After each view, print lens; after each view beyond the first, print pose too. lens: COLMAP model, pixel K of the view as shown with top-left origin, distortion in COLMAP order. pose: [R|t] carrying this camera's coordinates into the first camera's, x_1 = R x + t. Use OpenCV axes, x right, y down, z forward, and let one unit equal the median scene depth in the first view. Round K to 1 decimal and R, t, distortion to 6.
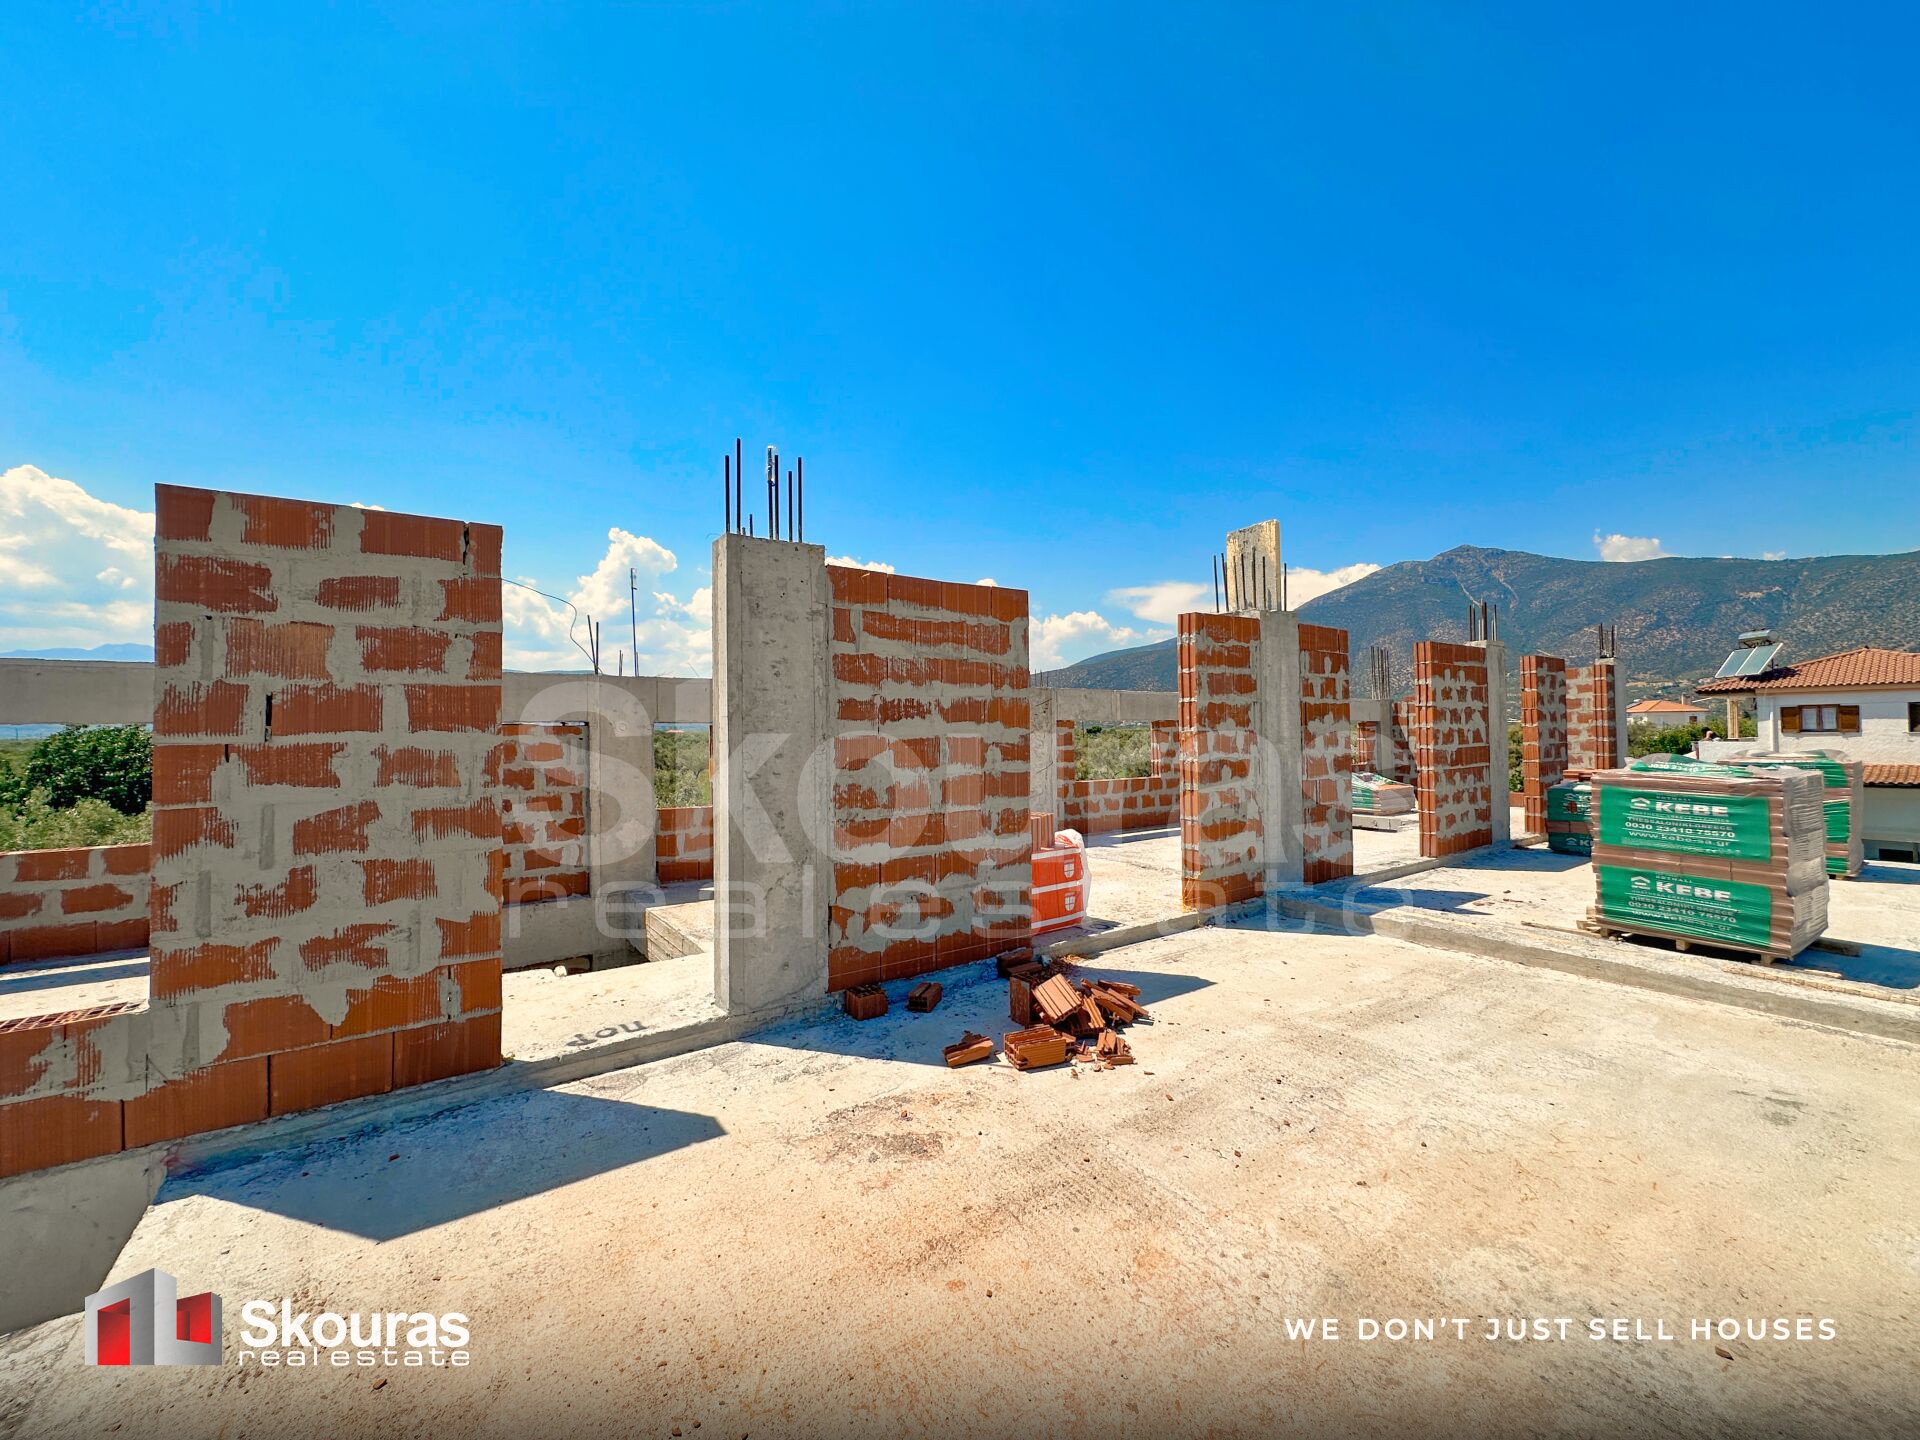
lens RADIAL K [[768.8, 0, 955.3], [0, 768.8, 716.0], [0, 0, 1]] dist [-0.003110, 0.001210]
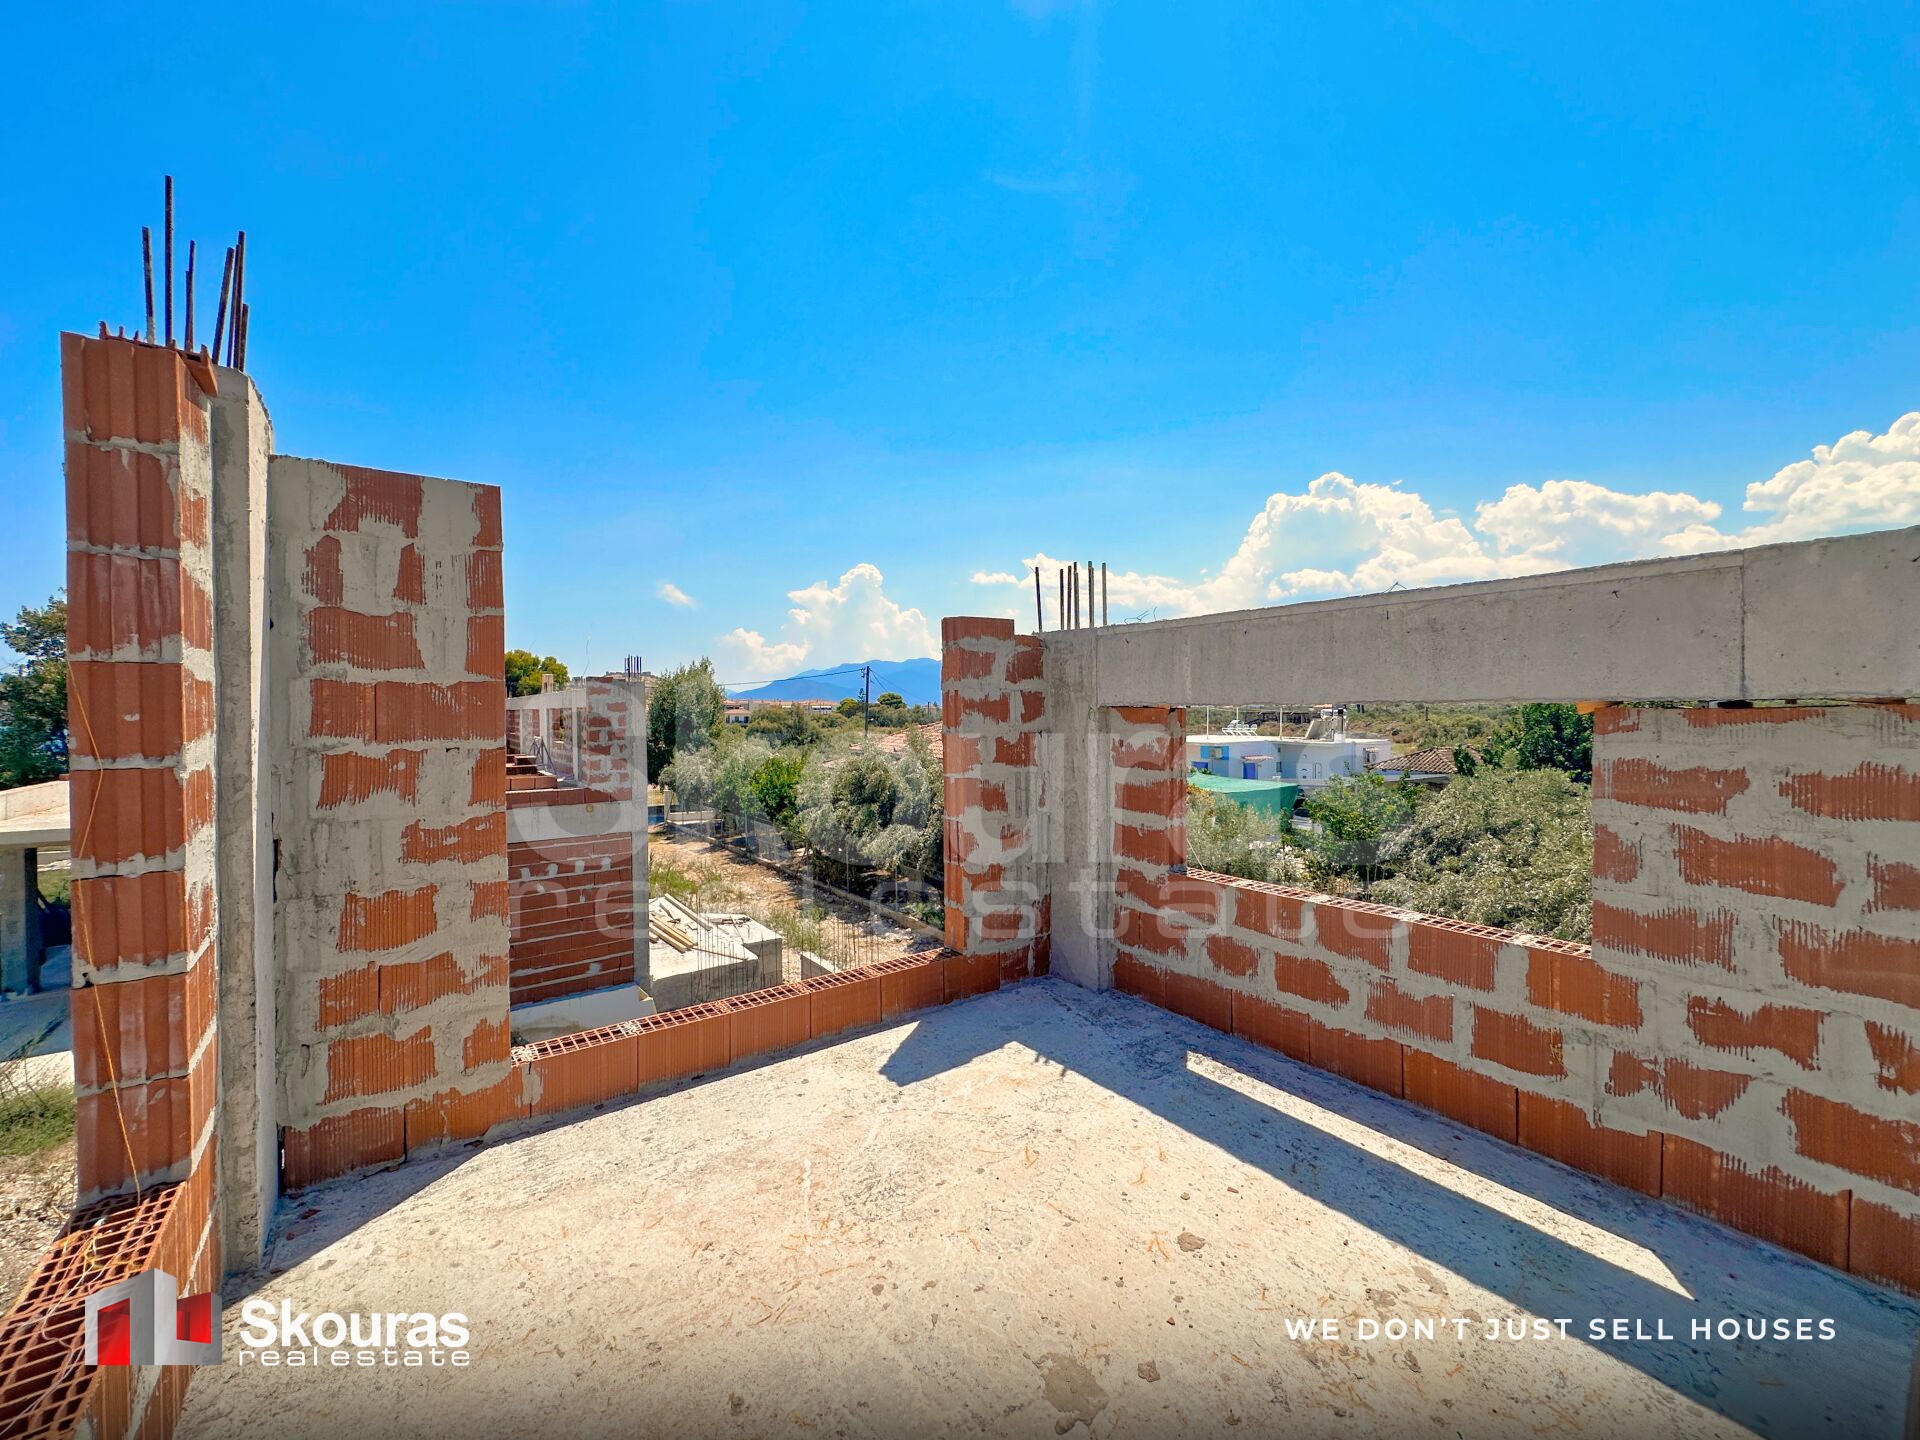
lens RADIAL K [[768.8, 0, 963.7], [0, 768.8, 717.5], [0, 0, 1]] dist [-0.003110, 0.001210]
pose [[0.023501, 0.020622, -0.999511, -0.502865], [0.027615, 0.999392, 0.021268, -0.000422], [0.999342, -0.028101, 0.022917, 0.716840]]
